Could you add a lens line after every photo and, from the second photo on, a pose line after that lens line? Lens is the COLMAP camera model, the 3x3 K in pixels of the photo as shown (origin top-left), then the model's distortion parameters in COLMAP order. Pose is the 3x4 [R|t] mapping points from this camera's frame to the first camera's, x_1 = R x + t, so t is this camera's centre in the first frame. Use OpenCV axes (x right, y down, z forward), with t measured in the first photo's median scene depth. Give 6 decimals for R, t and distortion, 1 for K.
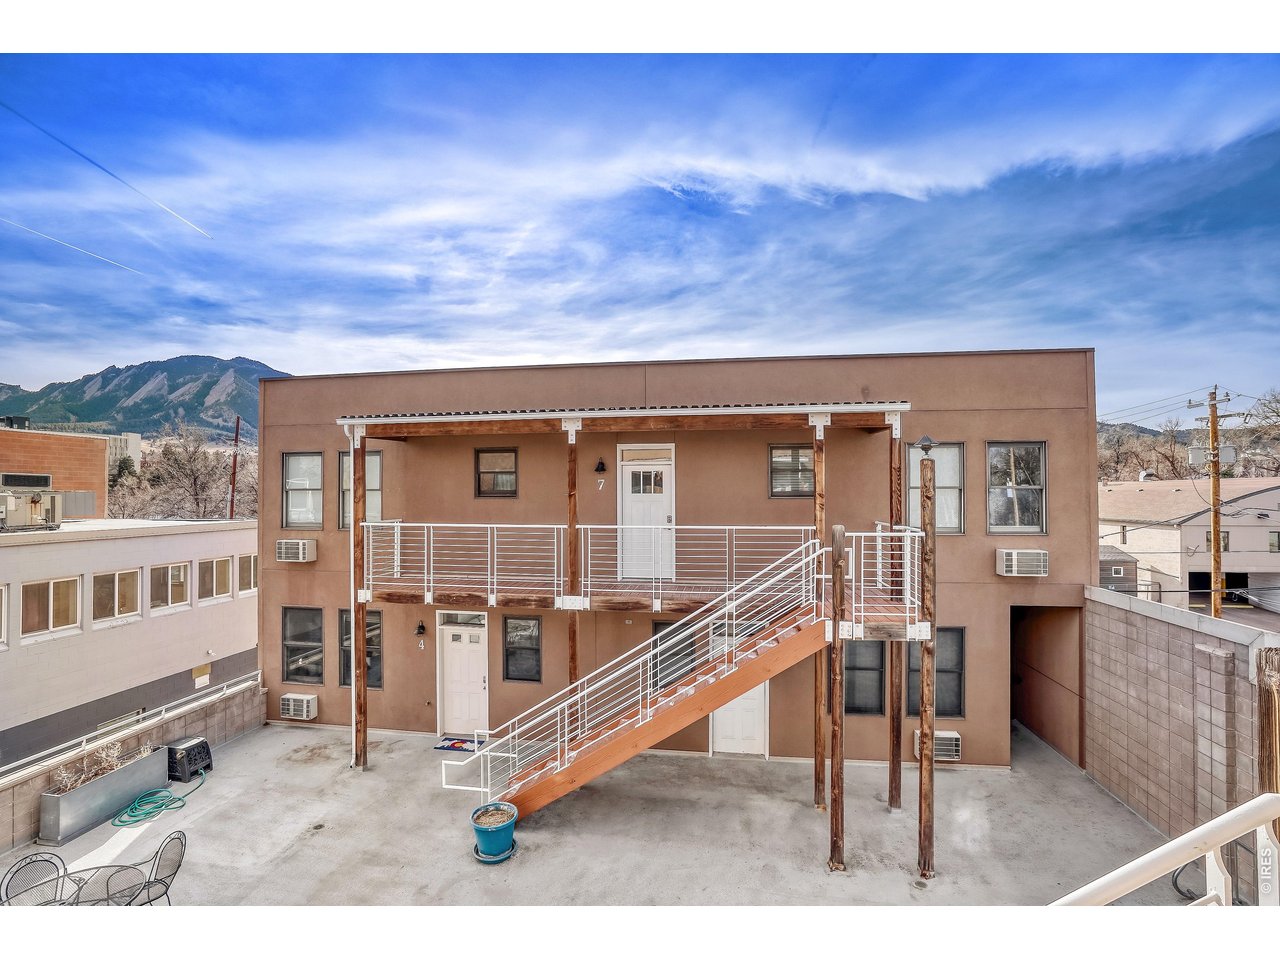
lens RADIAL K [[614.2, 0, 640.0], [0, 614.2, 480.0], [0, 0, 1]] dist [-0.019848, 0.000859]
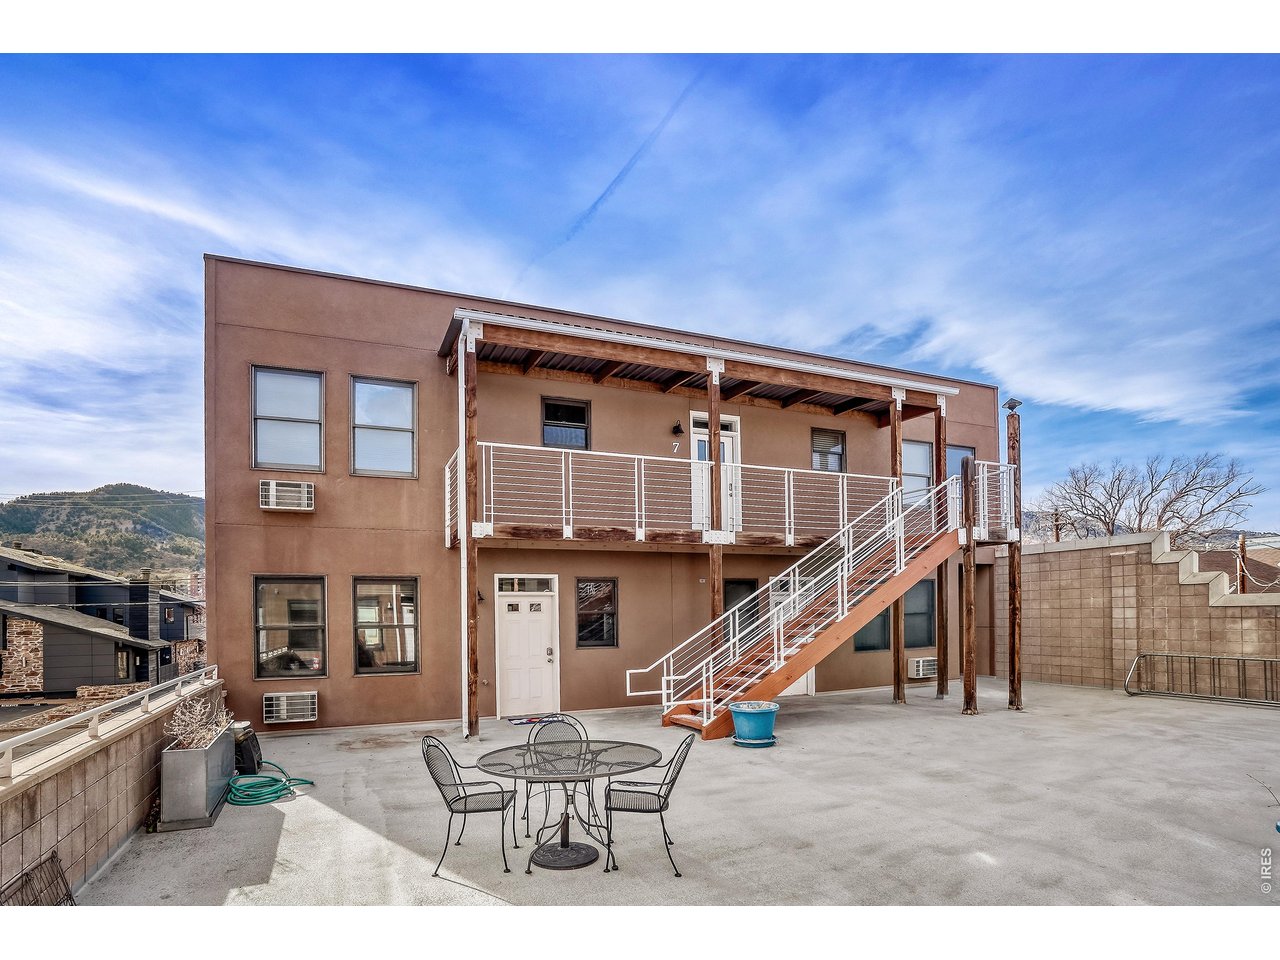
lens RADIAL K [[641.6, 0, 639.0], [0, 641.6, 601.2], [0, 0, 1]] dist [-0.003428, -0.000019]
pose [[0.850180, 0.009673, 0.526403, -0.737162], [-0.010835, 0.999941, -0.000874, 0.288865], [-0.526380, -0.004960, 0.850235, 0.140188]]
